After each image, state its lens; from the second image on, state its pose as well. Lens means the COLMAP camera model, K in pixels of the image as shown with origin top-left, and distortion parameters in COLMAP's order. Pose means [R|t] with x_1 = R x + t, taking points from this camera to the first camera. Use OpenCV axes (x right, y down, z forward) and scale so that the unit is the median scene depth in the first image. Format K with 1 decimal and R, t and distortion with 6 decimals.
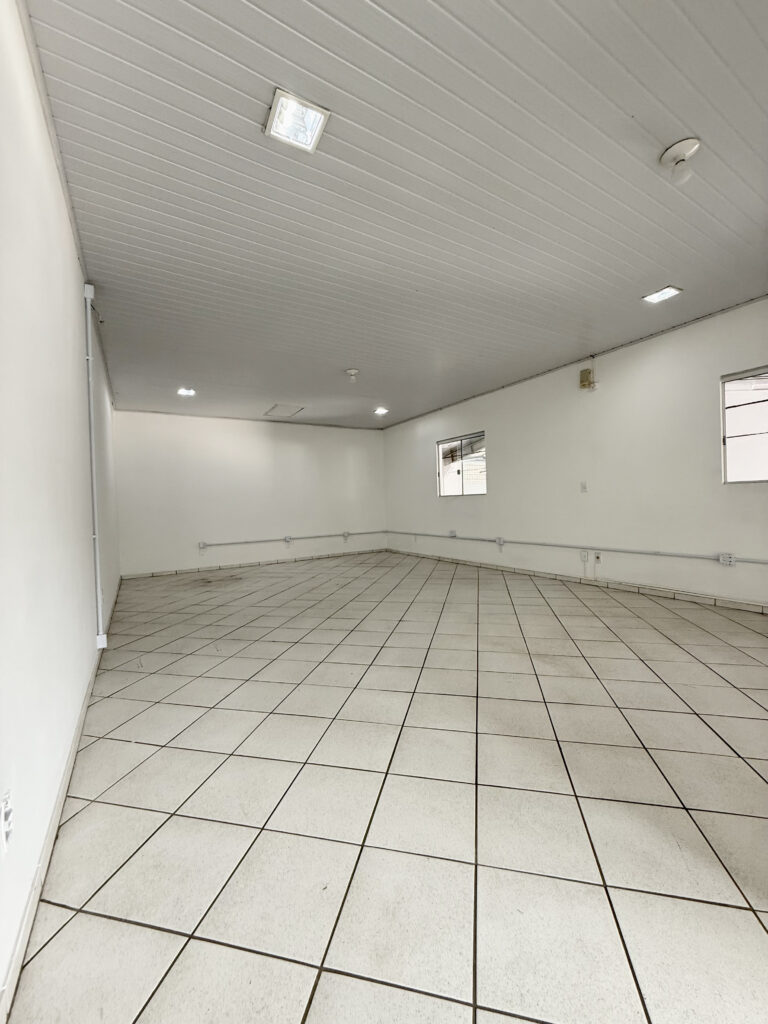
lens RADIAL K [[408.1, 0, 386.5], [0, 408.1, 506.6], [0, 0, 1]] dist [0.000508, 0.000022]
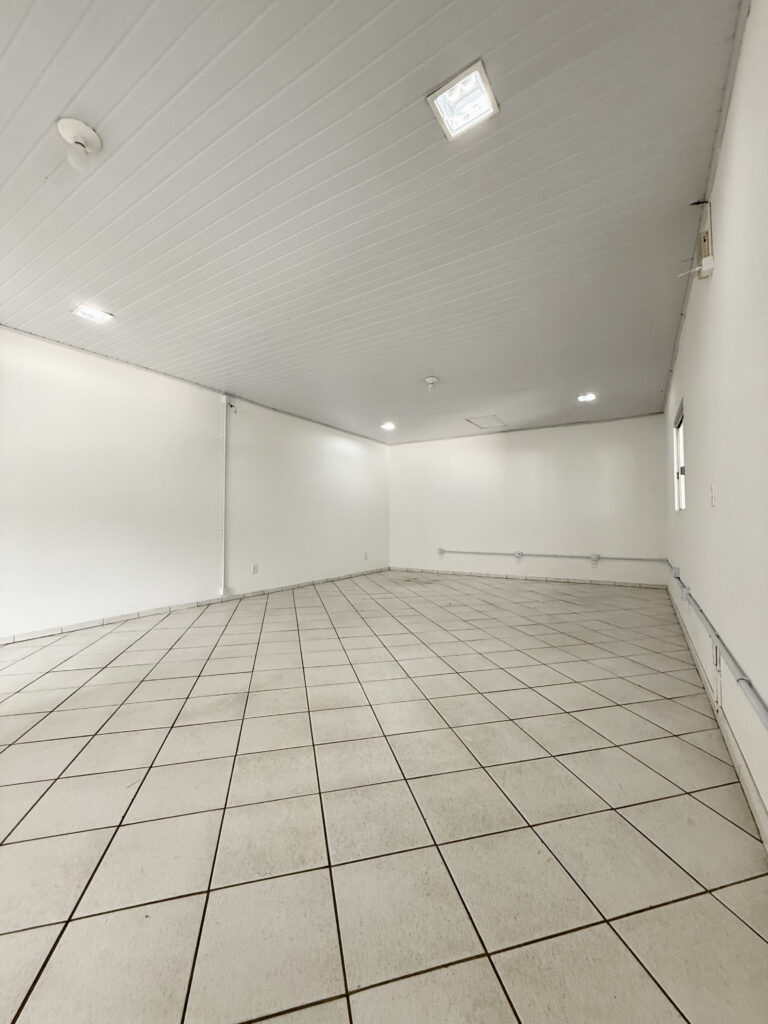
lens RADIAL K [[408.1, 0, 386.5], [0, 408.1, 506.6], [0, 0, 1]] dist [0.000508, 0.000022]
pose [[0.463004, 0.004718, -0.886344, 0.449973], [-0.022977, 0.999714, -0.006680, -0.017024], [0.886058, 0.023458, 0.462980, 0.300329]]
